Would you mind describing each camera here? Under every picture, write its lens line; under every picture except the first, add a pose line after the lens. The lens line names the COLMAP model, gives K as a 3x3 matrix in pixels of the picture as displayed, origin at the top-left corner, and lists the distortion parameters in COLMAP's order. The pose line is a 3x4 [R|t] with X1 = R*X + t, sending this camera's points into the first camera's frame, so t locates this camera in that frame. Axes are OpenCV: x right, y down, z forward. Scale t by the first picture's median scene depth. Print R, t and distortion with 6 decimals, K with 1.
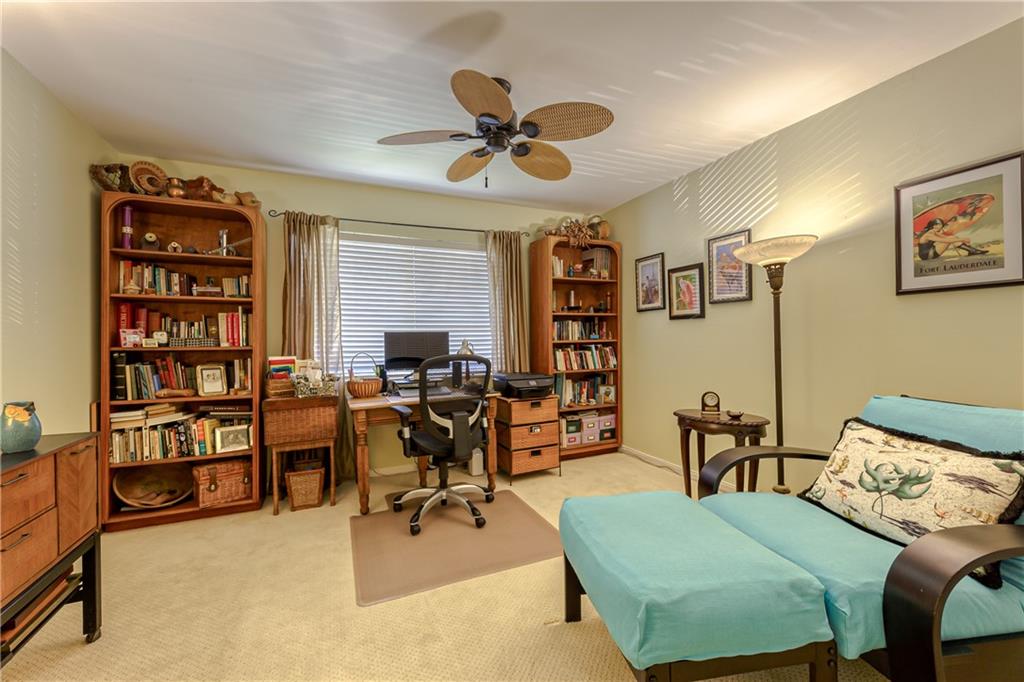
lens RADIAL K [[411.6, 0, 514.2], [0, 411.6, 341.0], [0, 0, 1]] dist [0.000391, 0.000126]
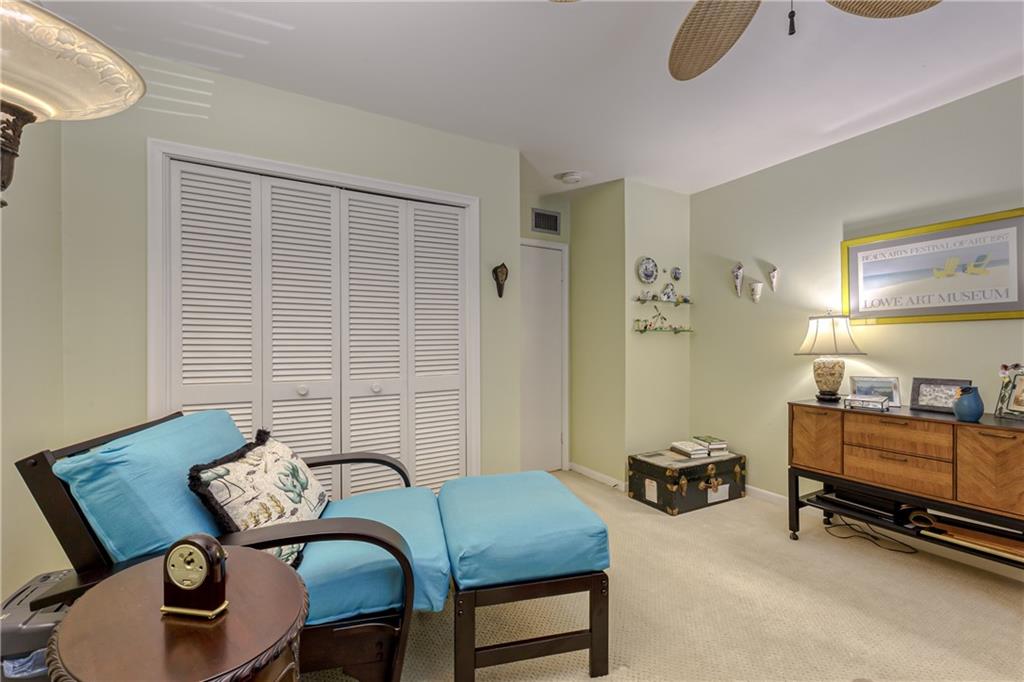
lens RADIAL K [[429.1, 0, 512.0], [0, 429.1, 341.0], [0, 0, 1]] dist [-0.000134, 0.000019]
pose [[-0.997188, 0.020629, -0.072045, 0.223031], [0.021362, 0.999727, -0.009420, 0.003482], [0.071832, -0.010932, -0.997357, 1.048395]]
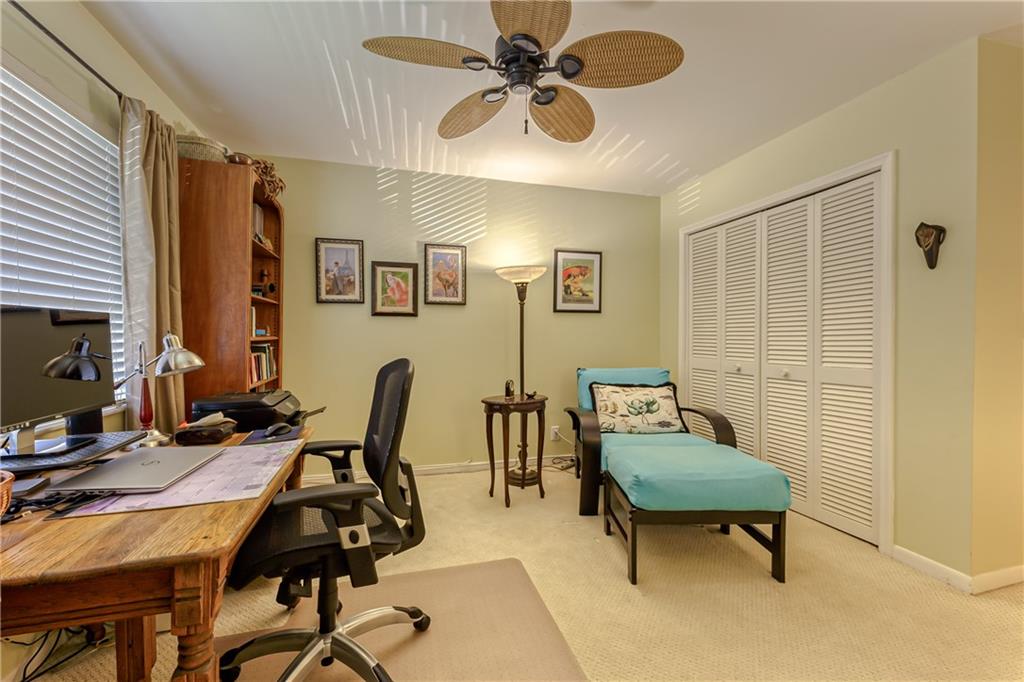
lens RADIAL K [[411.6, 0, 514.2], [0, 411.6, 341.0], [0, 0, 1]] dist [0.000391, 0.000126]
pose [[0.154015, 0.003487, 0.988062, -0.581896], [0.002720, 0.999988, -0.003953, 0.011588], [-0.988065, 0.003297, 0.154004, 0.651307]]
